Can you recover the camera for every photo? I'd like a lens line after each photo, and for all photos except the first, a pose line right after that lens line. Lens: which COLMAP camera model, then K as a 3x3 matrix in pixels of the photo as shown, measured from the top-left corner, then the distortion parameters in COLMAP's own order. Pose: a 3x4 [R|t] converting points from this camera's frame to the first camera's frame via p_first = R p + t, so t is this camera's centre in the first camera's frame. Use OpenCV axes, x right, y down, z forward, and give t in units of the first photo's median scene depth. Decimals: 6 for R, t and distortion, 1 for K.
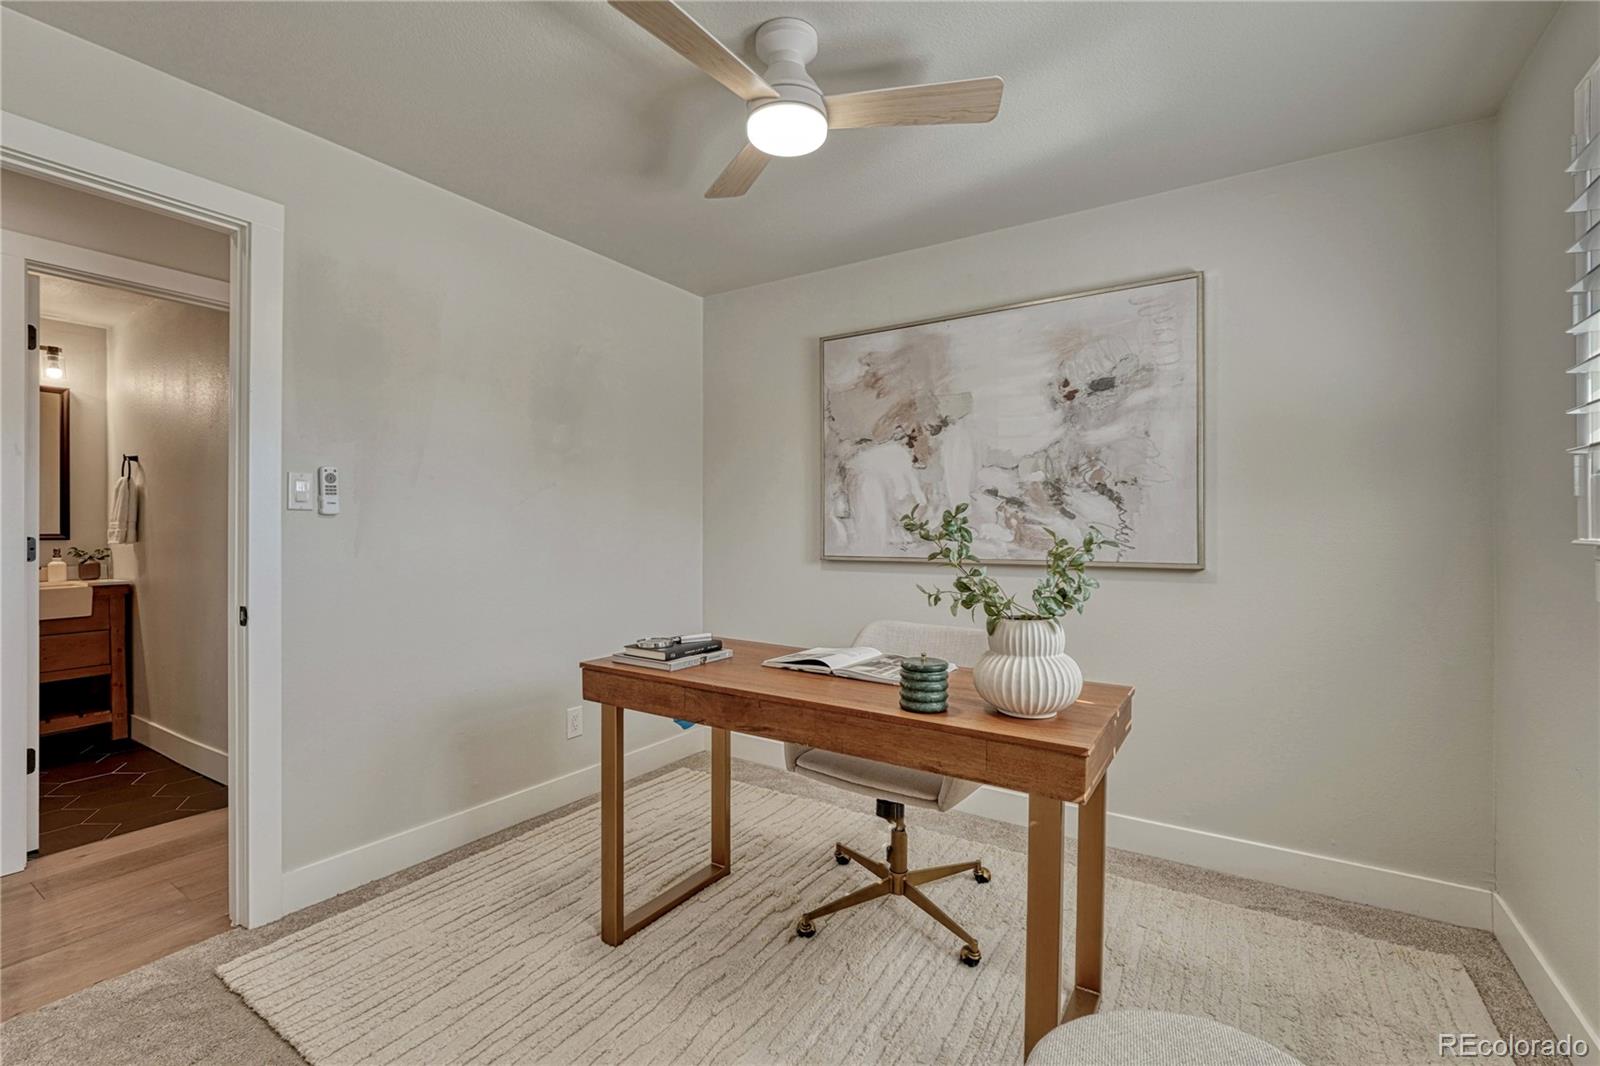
lens RADIAL K [[665.2, 0, 808.5], [0, 665.2, 530.2], [0, 0, 1]] dist [-0.015514, 0.001262]
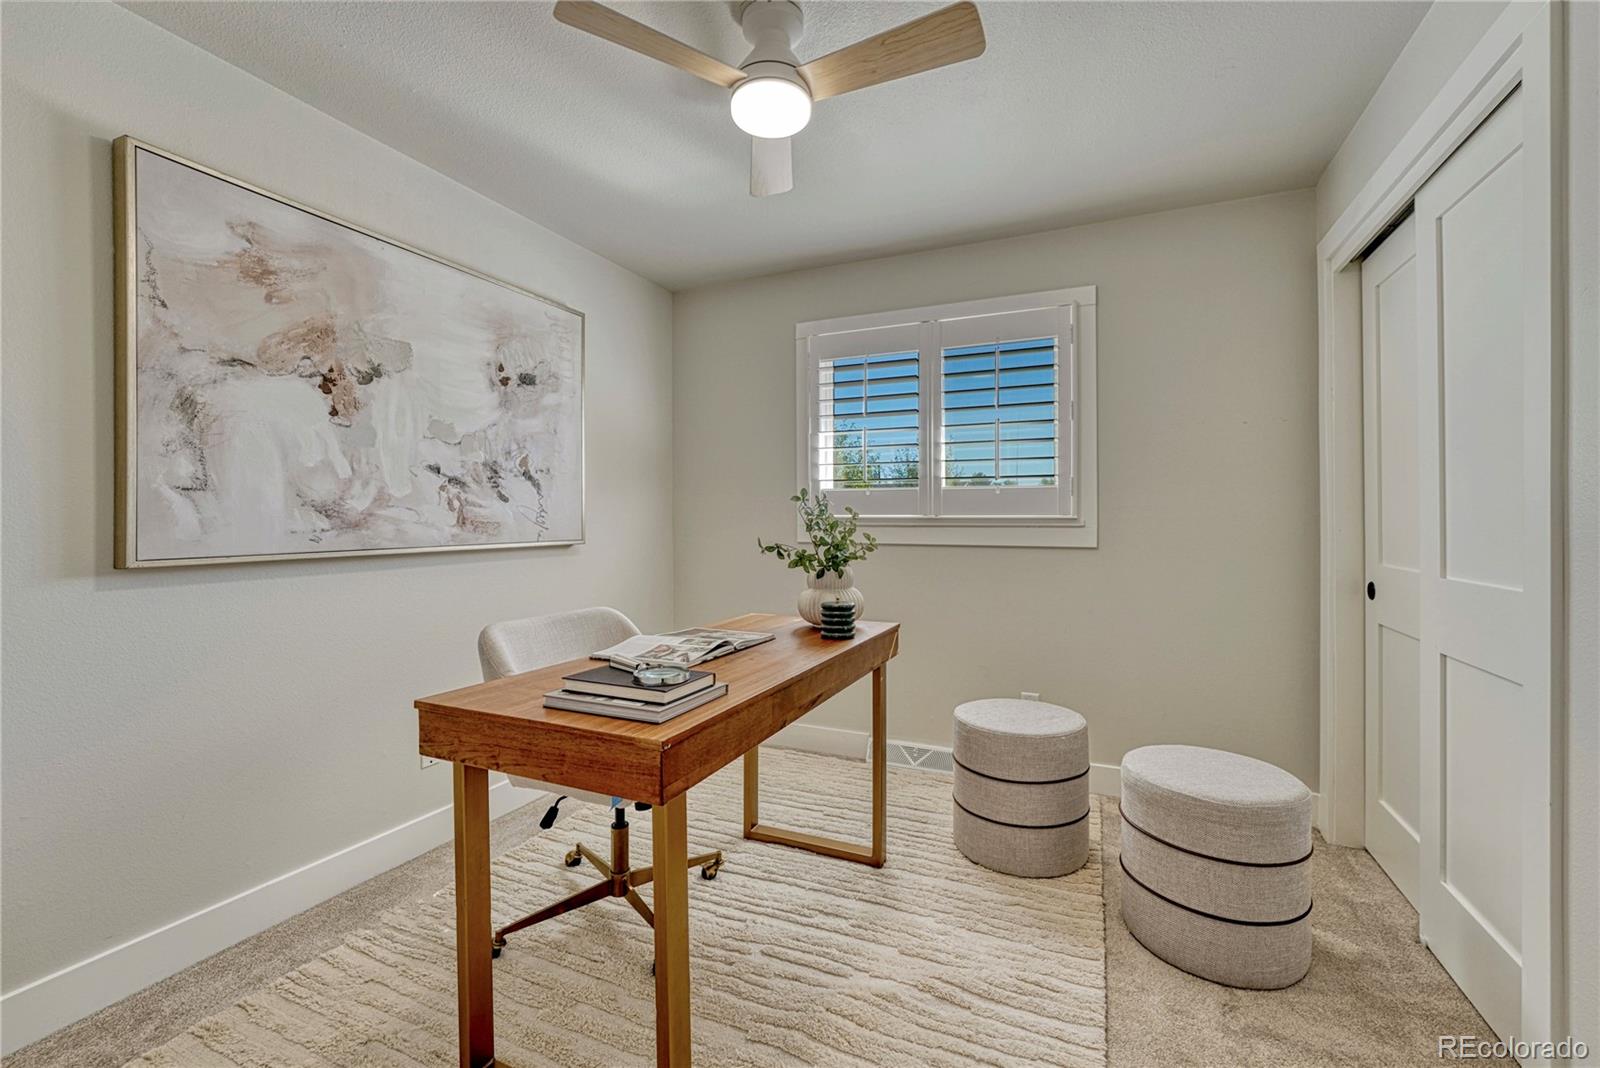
lens RADIAL K [[665.2, 0, 802.8], [0, 665.2, 521.3], [0, 0, 1]] dist [-0.015514, 0.001262]
pose [[-0.134132, -0.001608, 0.990962, -0.651145], [0.009611, 0.999950, 0.002923, 0.013412], [-0.990917, 0.009917, -0.134110, 0.654660]]
